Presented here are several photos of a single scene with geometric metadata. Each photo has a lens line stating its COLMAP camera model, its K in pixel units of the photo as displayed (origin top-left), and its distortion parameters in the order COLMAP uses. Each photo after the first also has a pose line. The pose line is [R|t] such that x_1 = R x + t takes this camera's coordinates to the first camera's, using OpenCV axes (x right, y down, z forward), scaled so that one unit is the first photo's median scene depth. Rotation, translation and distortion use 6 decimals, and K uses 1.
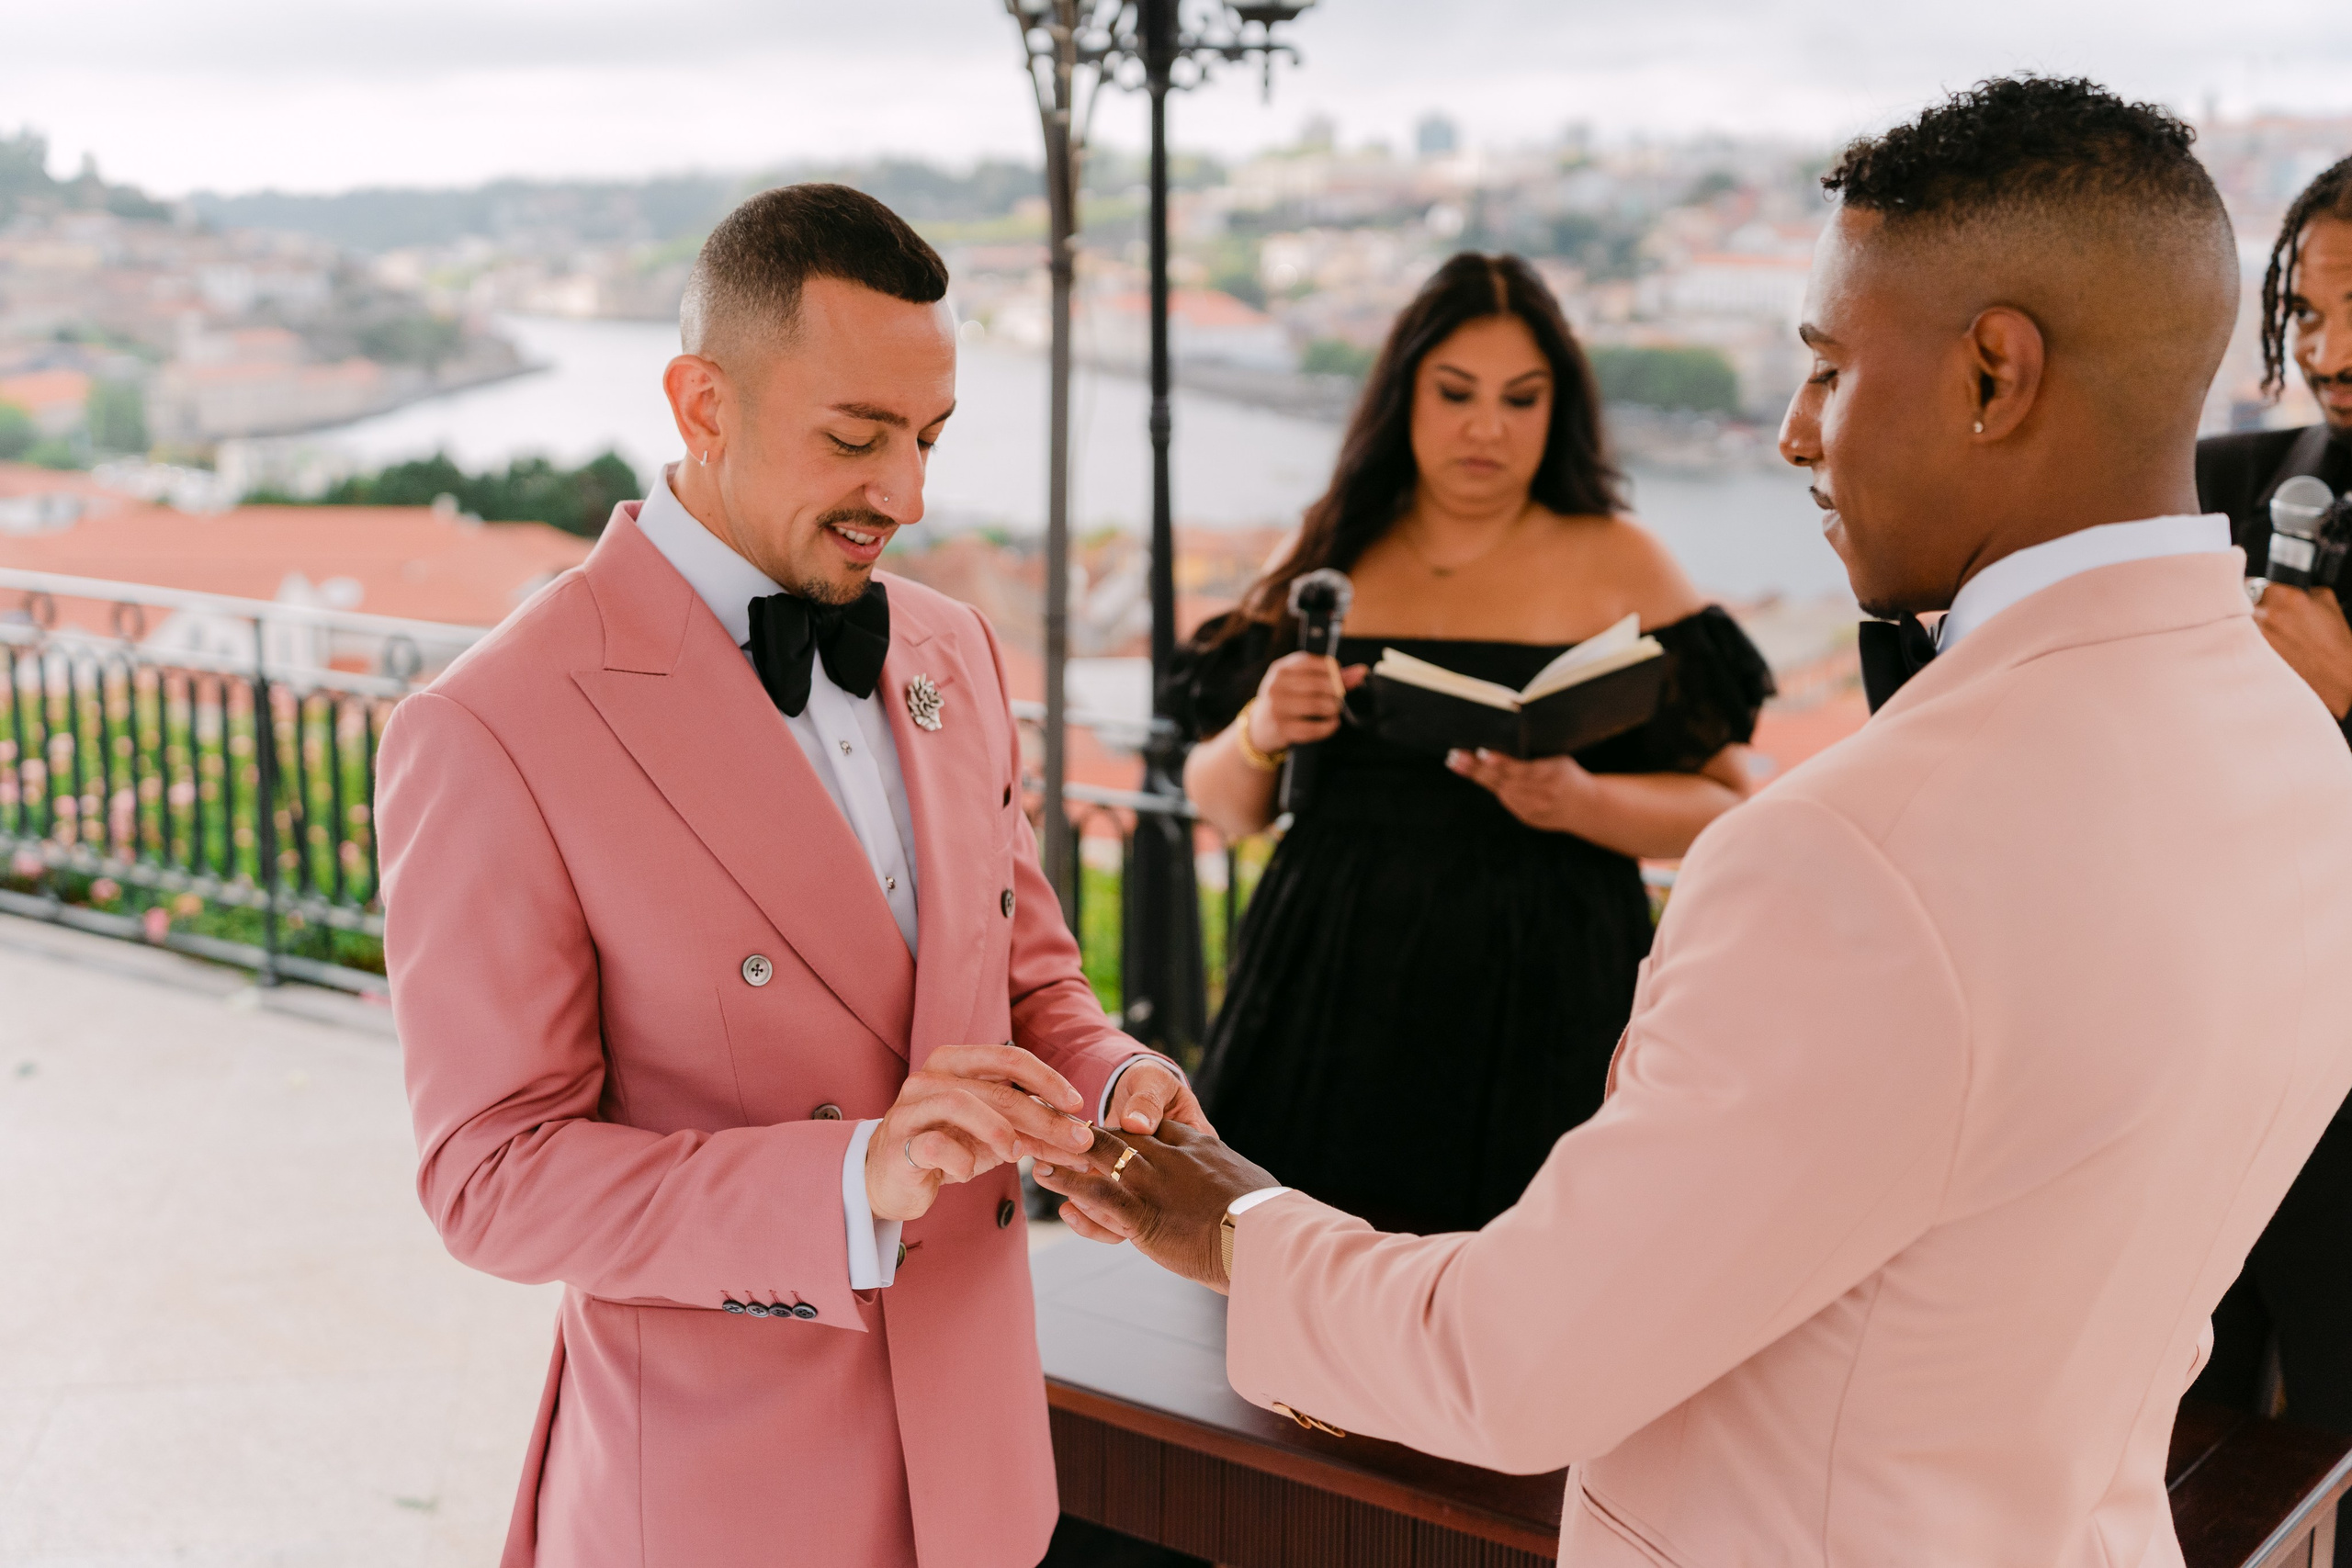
lens RADIAL K [[2944.8, 0, 1145.8], [0, 2944.8, 854.3], [0, 0, 1]] dist [0.021861, 0.000000]
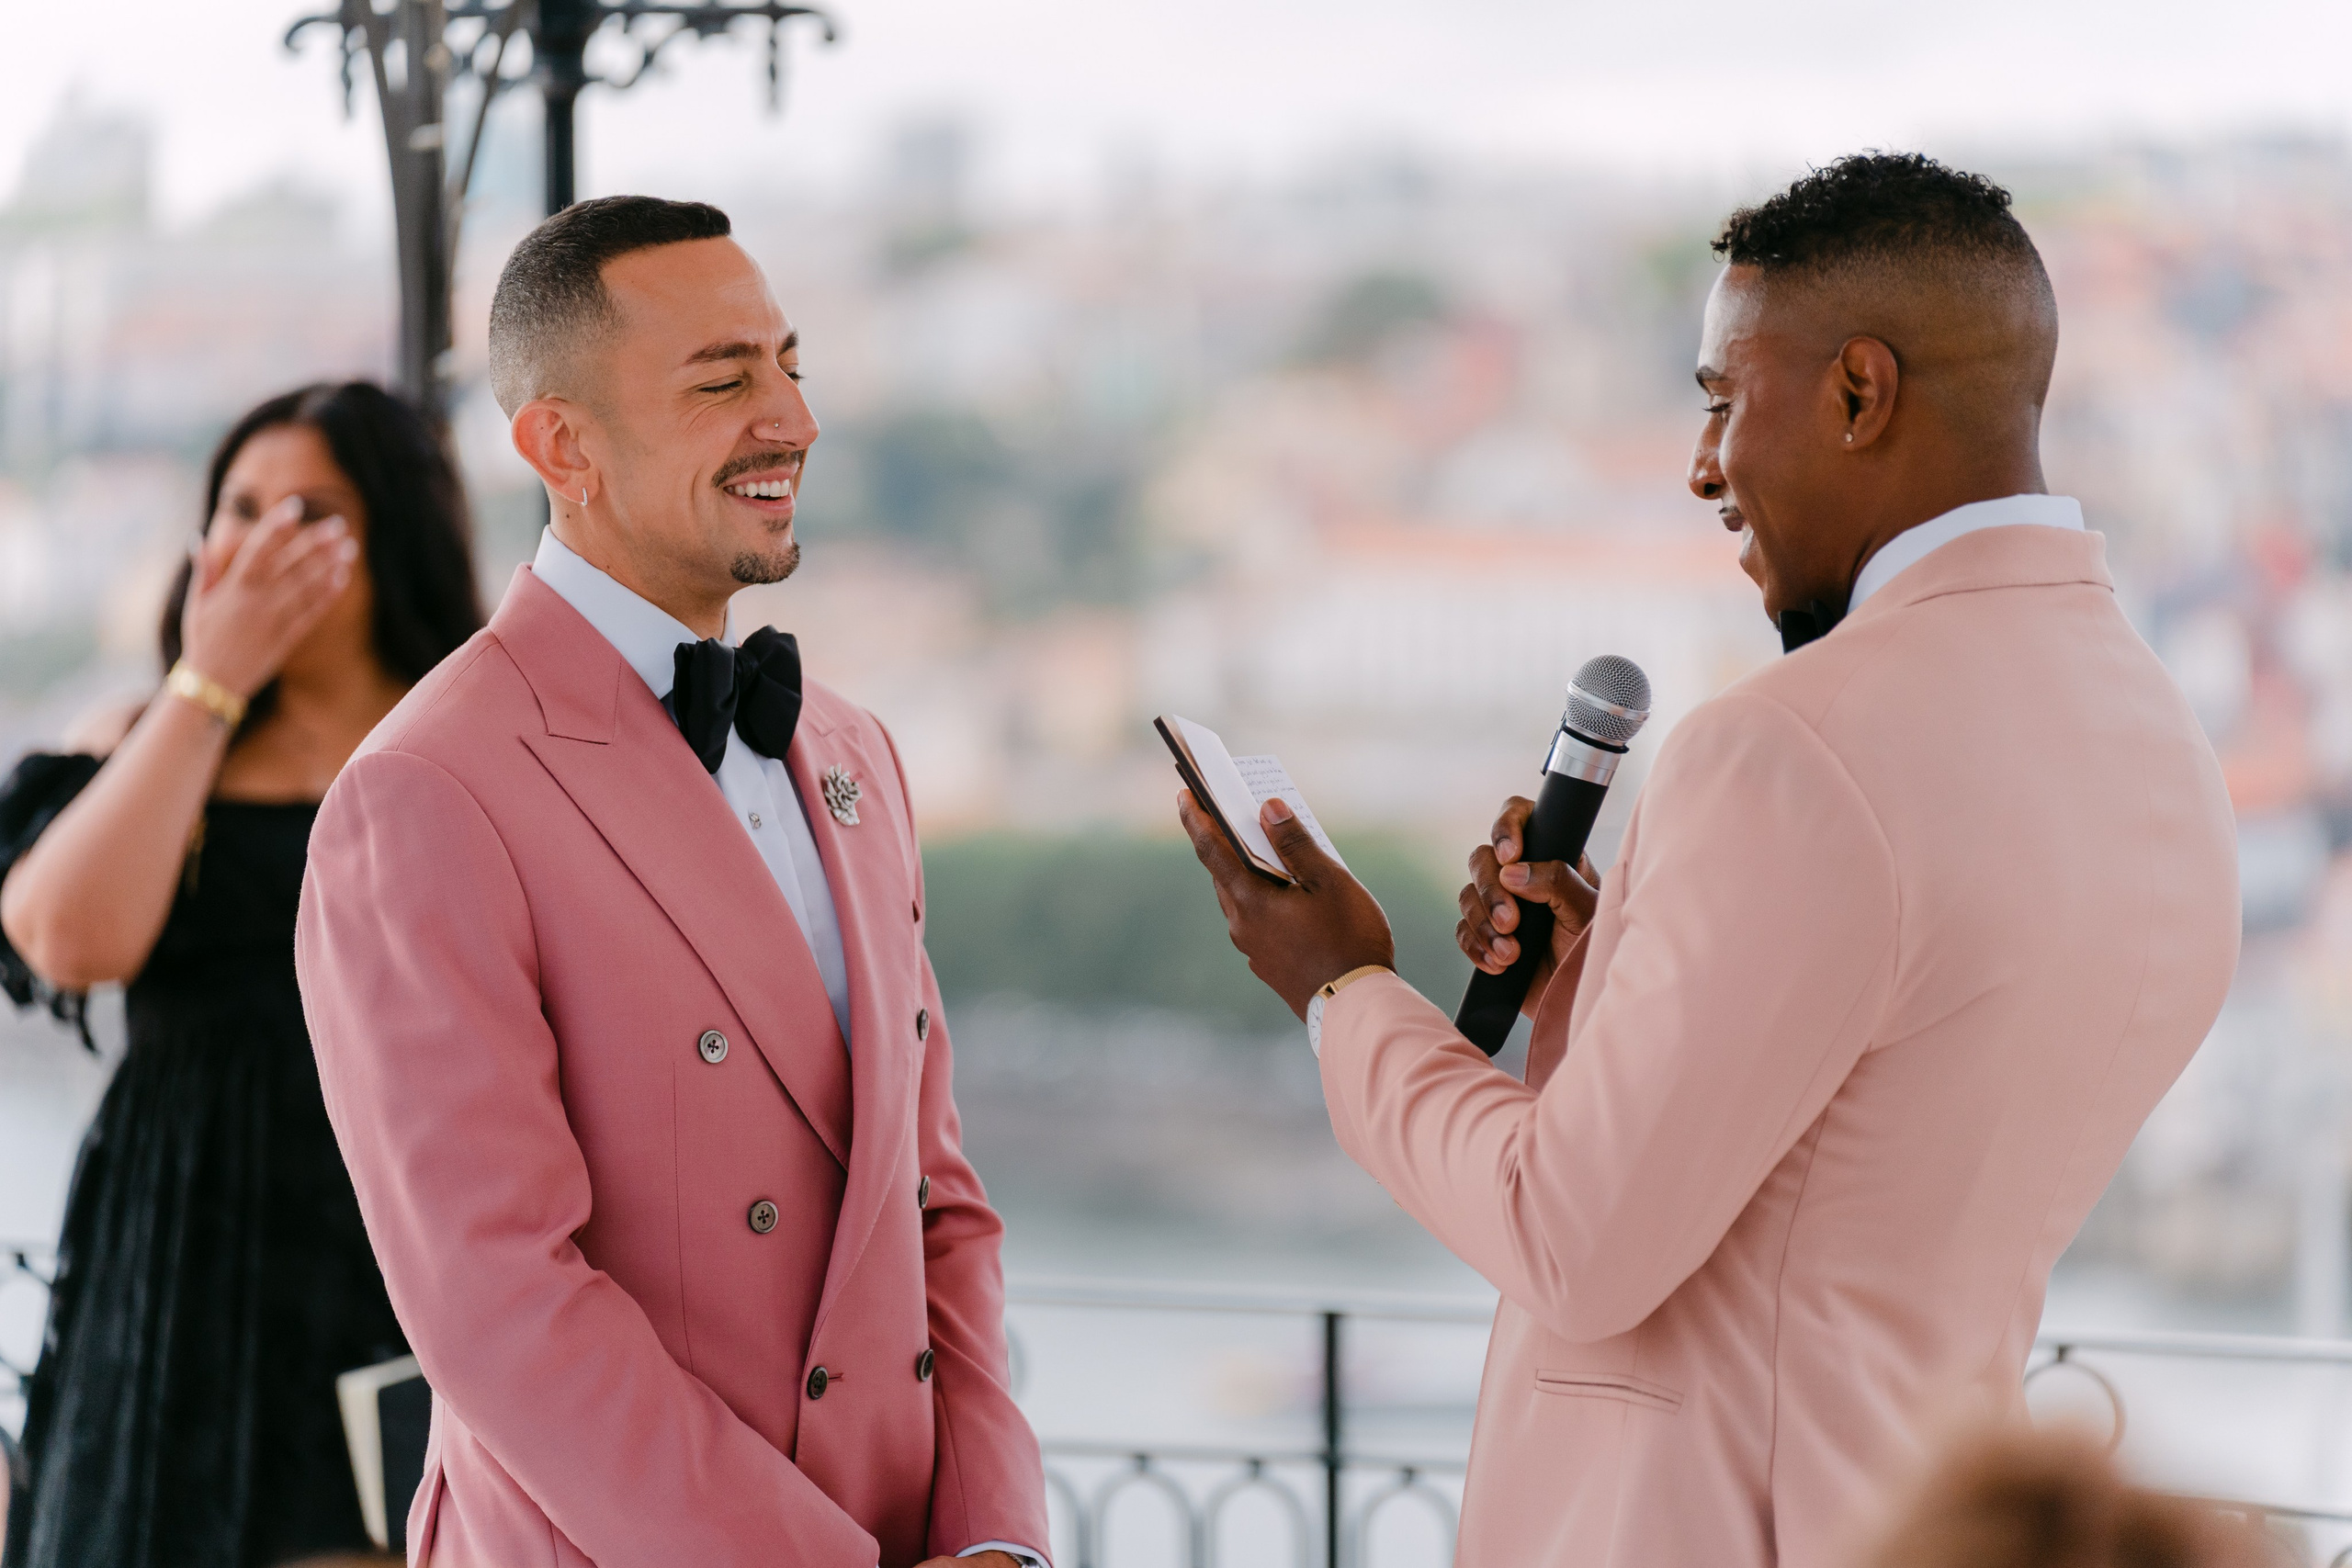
lens RADIAL K [[10193.3, 0, 1175.7], [0, 10193.3, 783.2], [0, 0, 1]] dist [-0.220777, 0.000000]
pose [[0.986089, 0.005759, 0.166118, -0.168266], [0.023367, 0.984671, -0.172848, 0.171333], [-0.164568, 0.174325, 0.970839, -0.718779]]
